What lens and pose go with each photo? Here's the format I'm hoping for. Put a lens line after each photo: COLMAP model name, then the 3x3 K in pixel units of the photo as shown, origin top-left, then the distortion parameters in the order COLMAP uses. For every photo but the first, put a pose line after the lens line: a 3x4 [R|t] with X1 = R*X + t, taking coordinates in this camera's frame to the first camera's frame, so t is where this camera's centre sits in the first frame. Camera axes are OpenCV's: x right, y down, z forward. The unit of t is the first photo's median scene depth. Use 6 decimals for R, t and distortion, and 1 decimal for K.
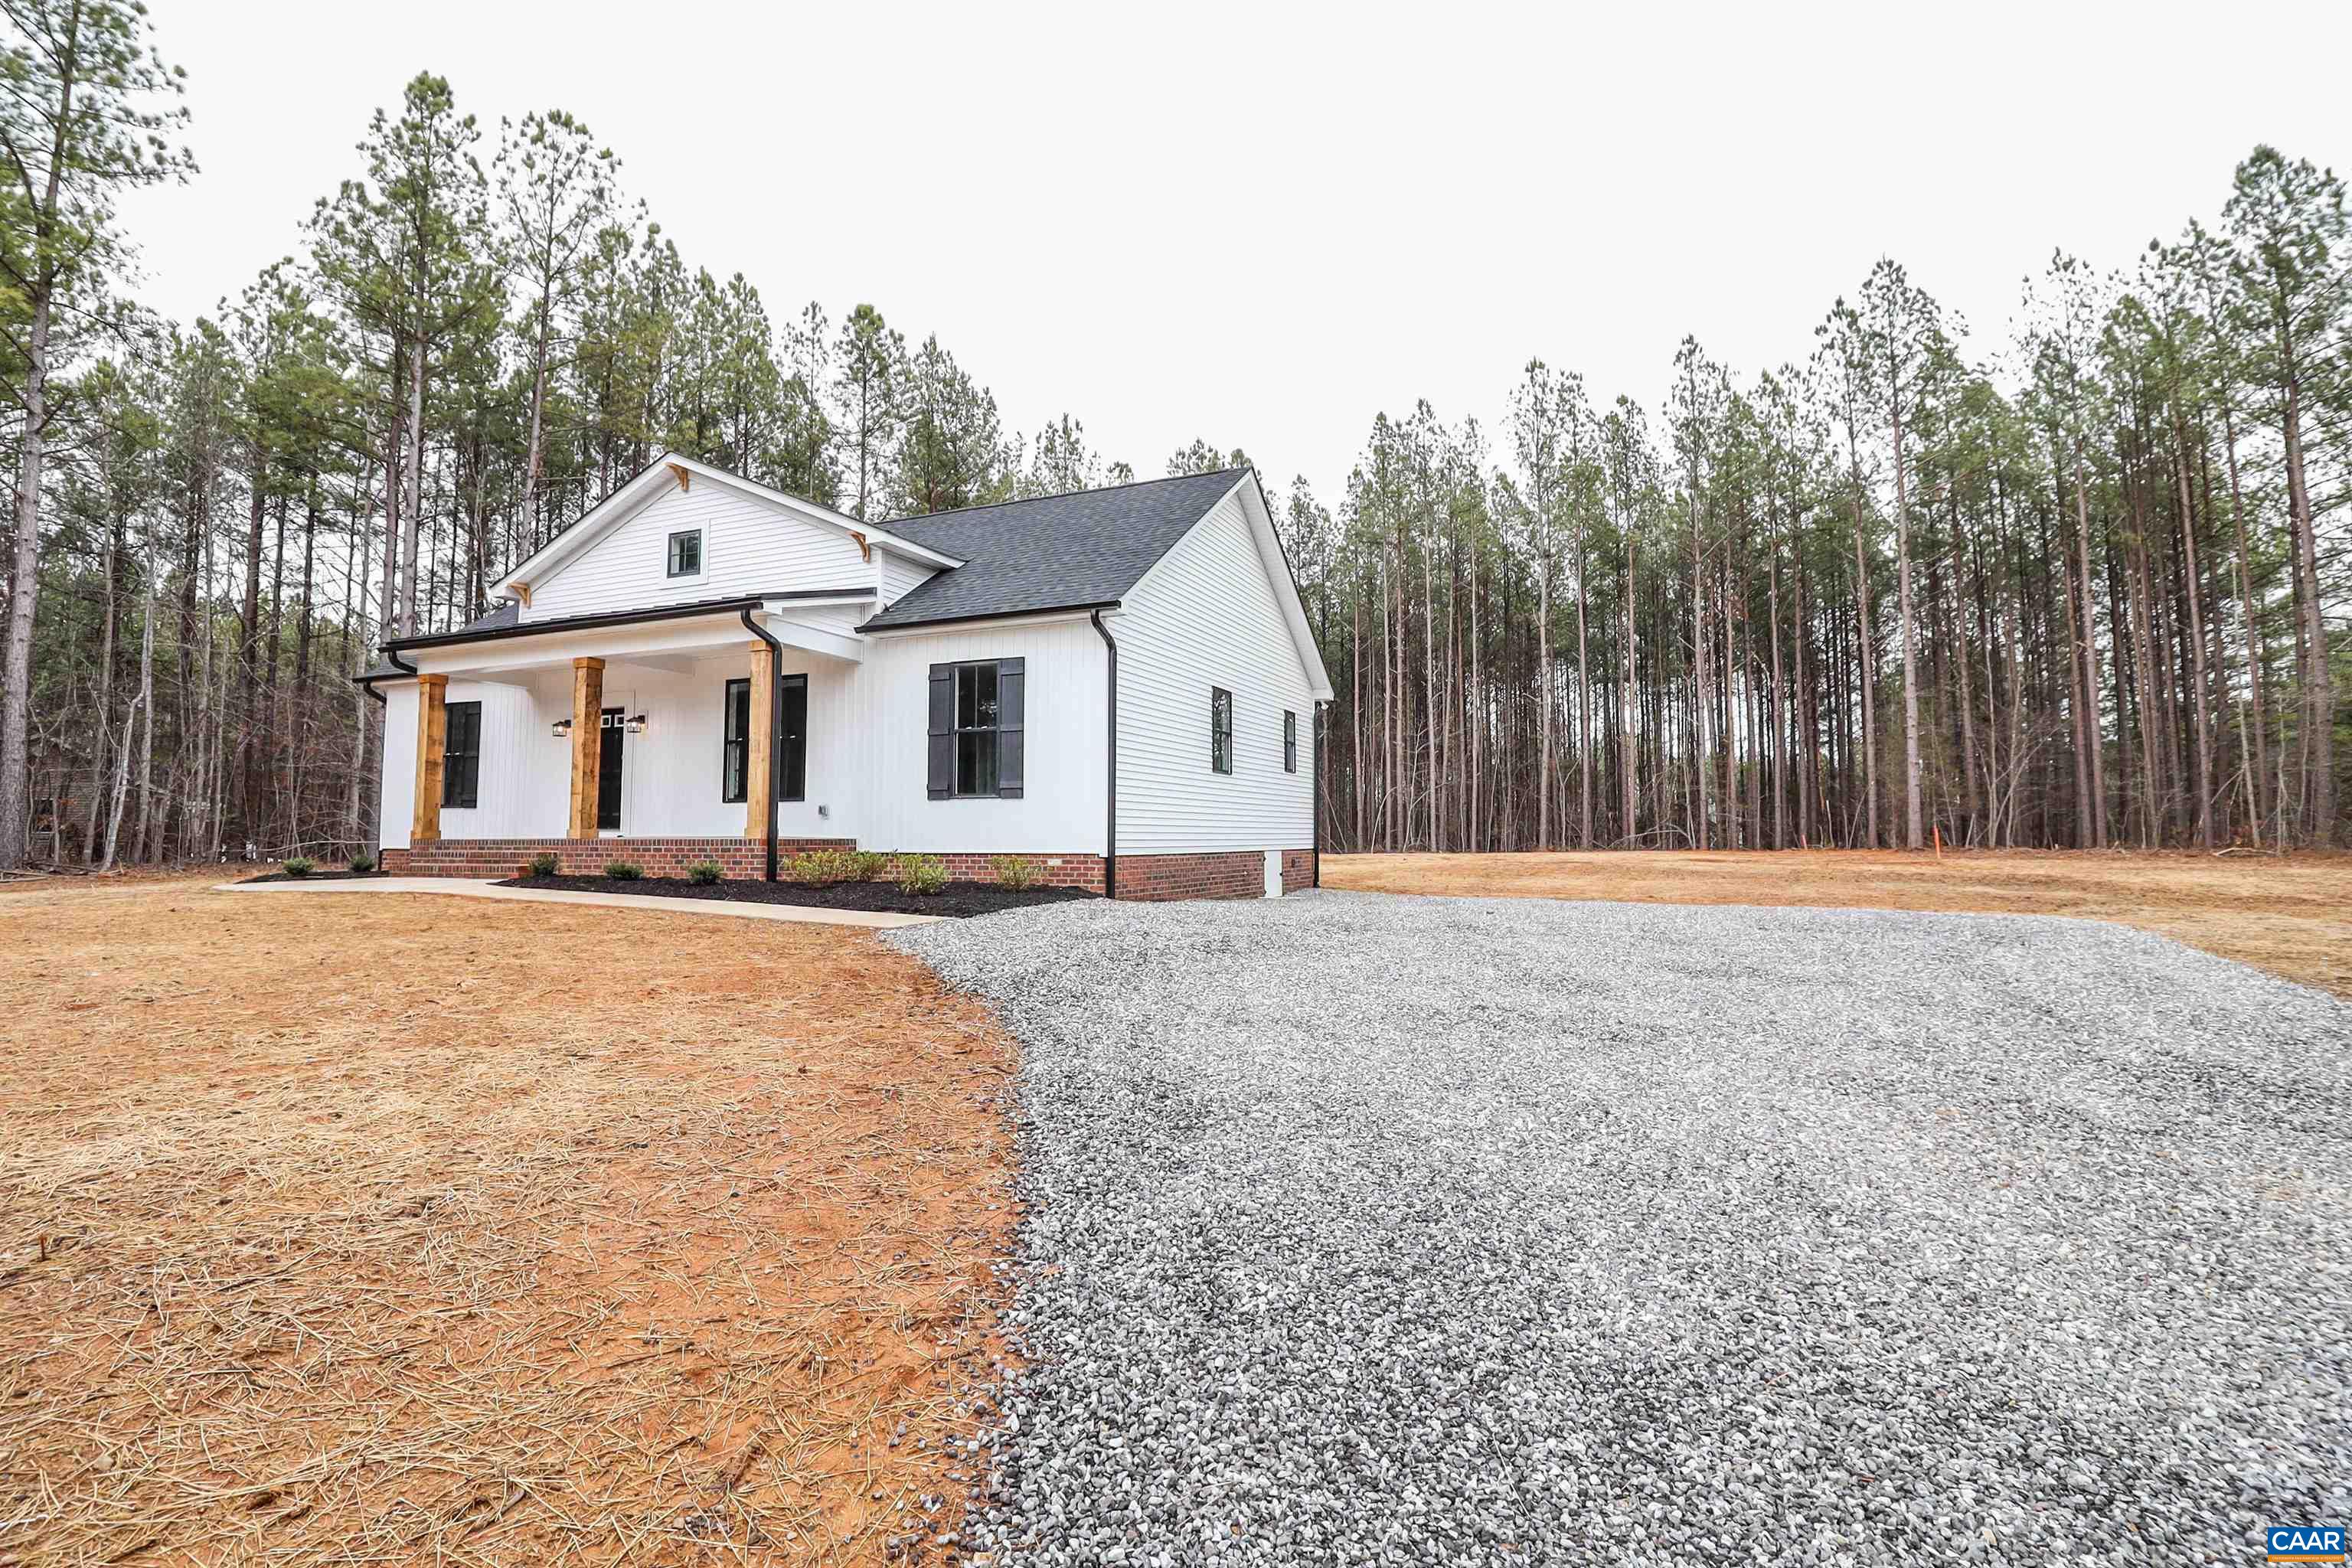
lens RADIAL K [[1091.6, 0, 1176.0], [0, 1091.6, 784.0], [0, 0, 1]] dist [0.001299, -0.022936]
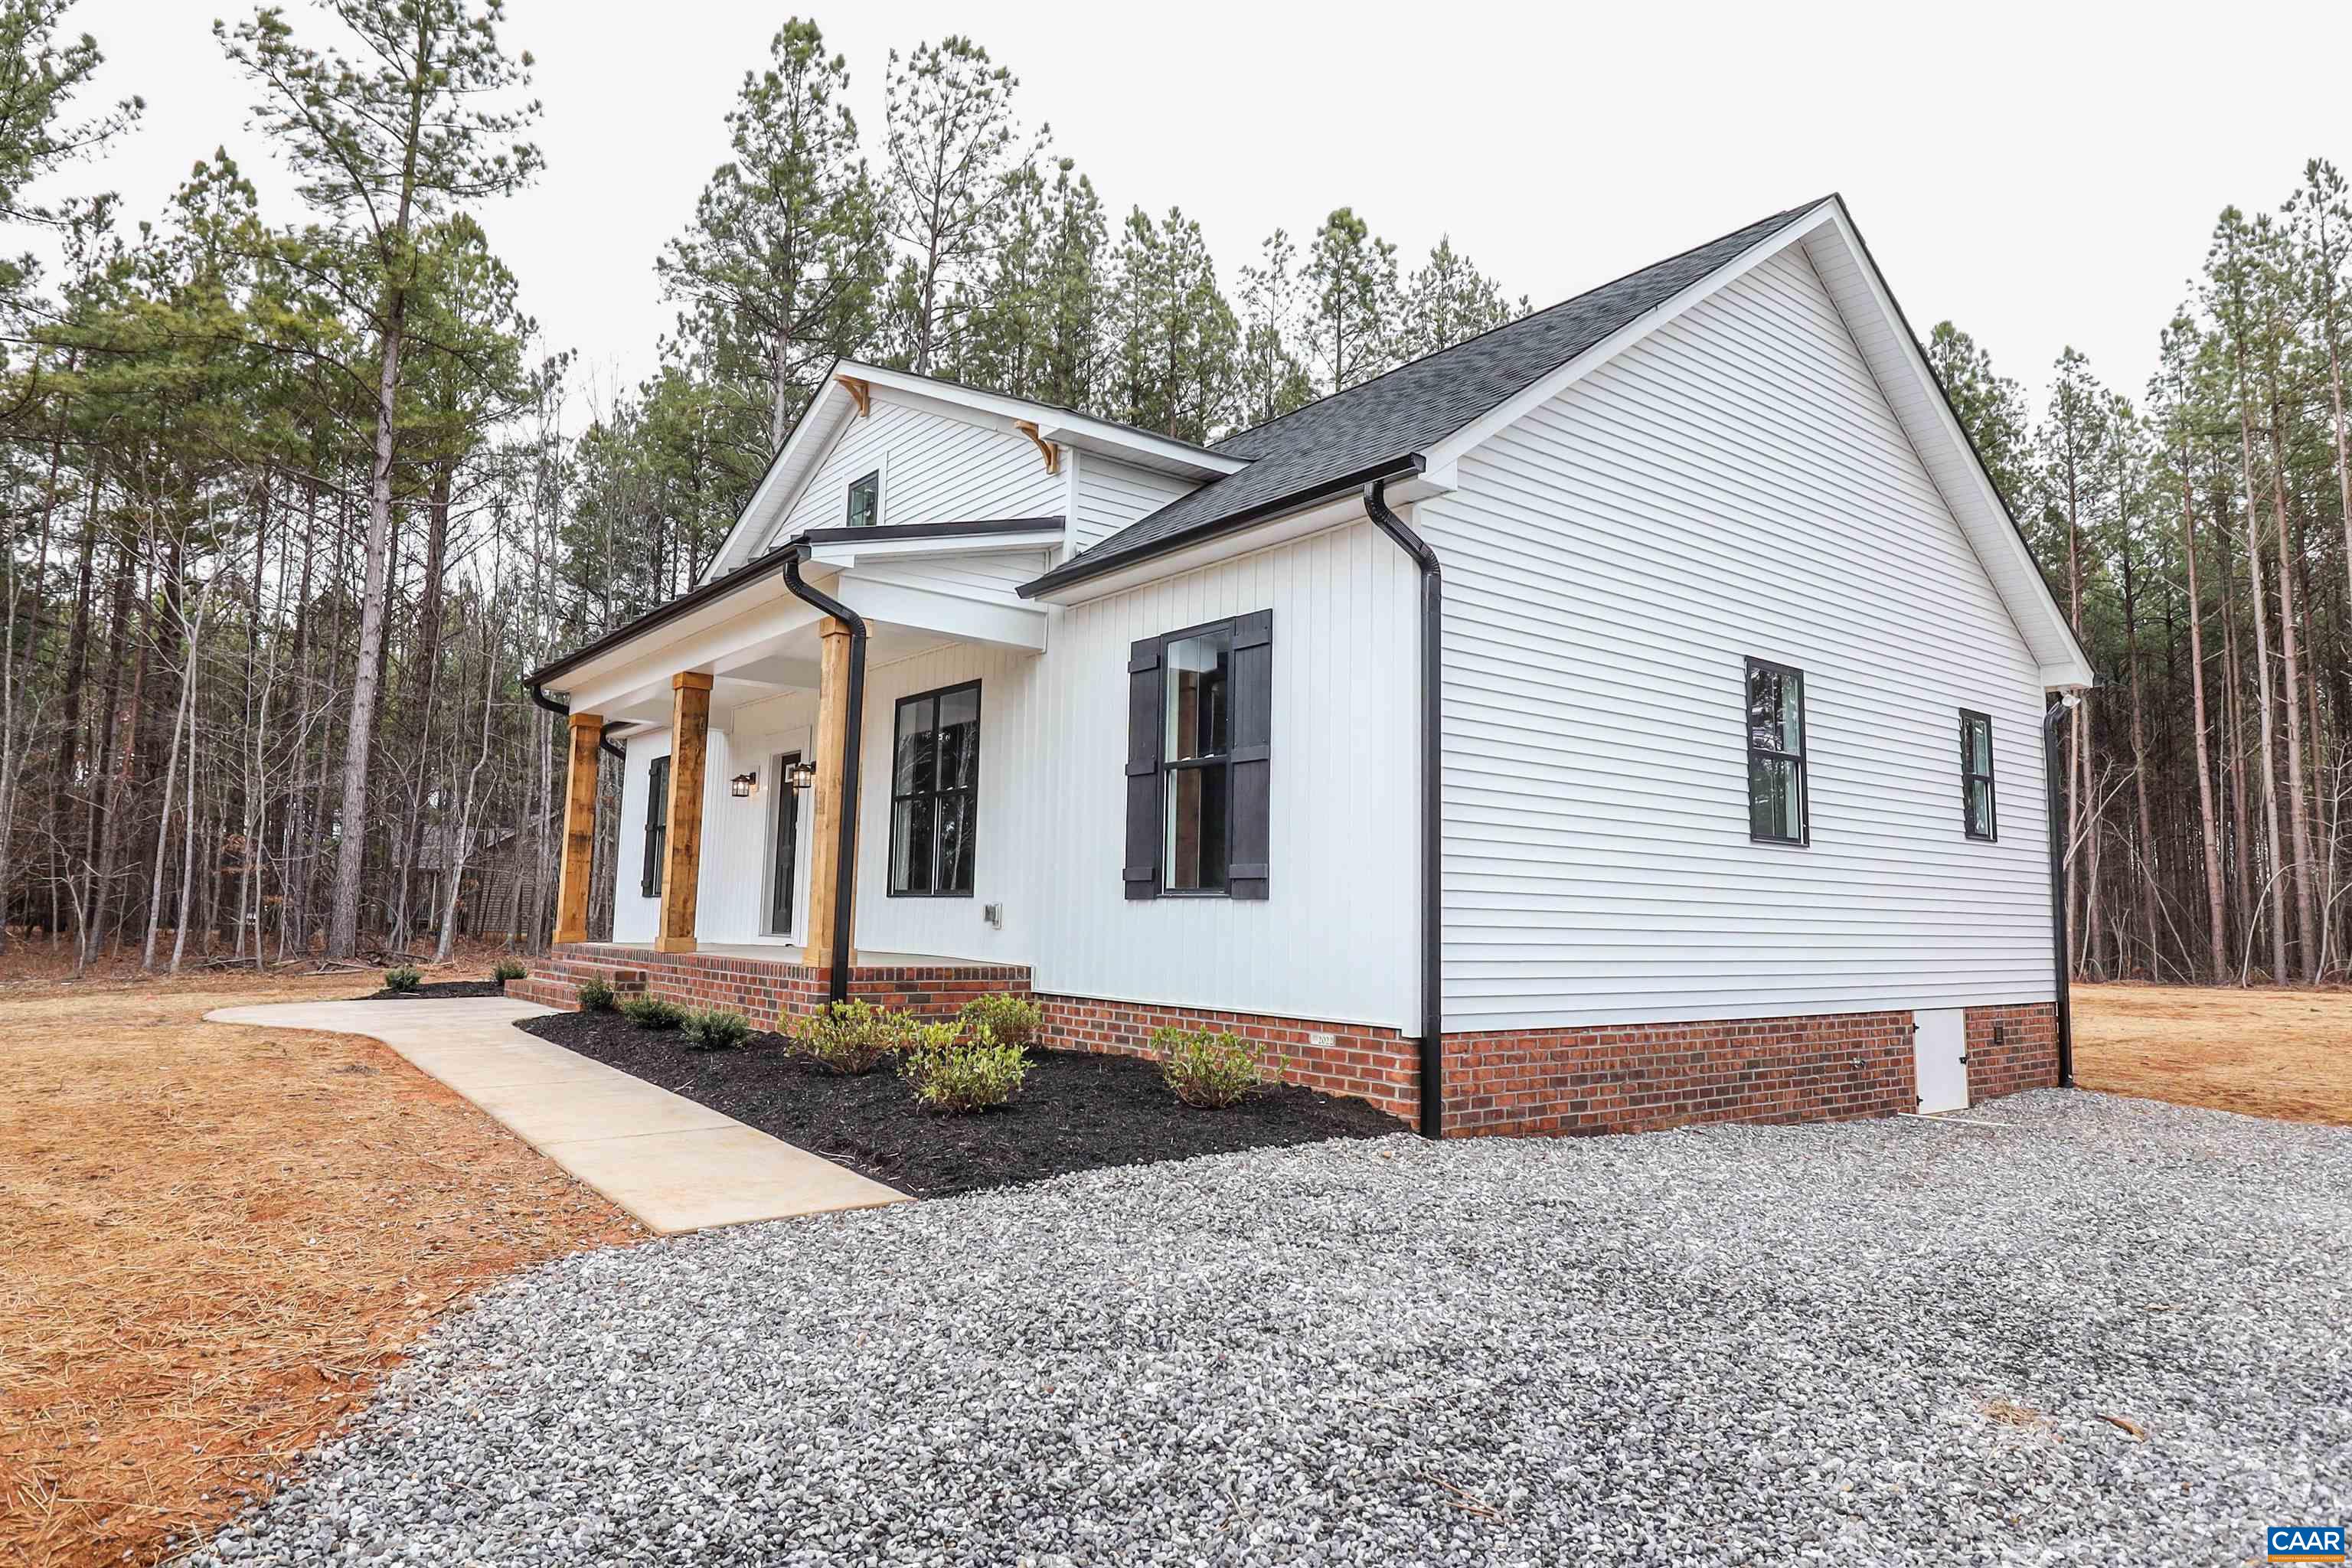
lens RADIAL K [[1364.7, 0, 1169.4], [0, 1364.7, 779.5], [0, 0, 1]] dist [0.021840, -0.019253]
pose [[0.881955, -0.028592, -0.470465, 0.071867], [0.001881, 0.998364, -0.057149, -0.003787], [0.471329, 0.049518, 0.880566, 0.301065]]
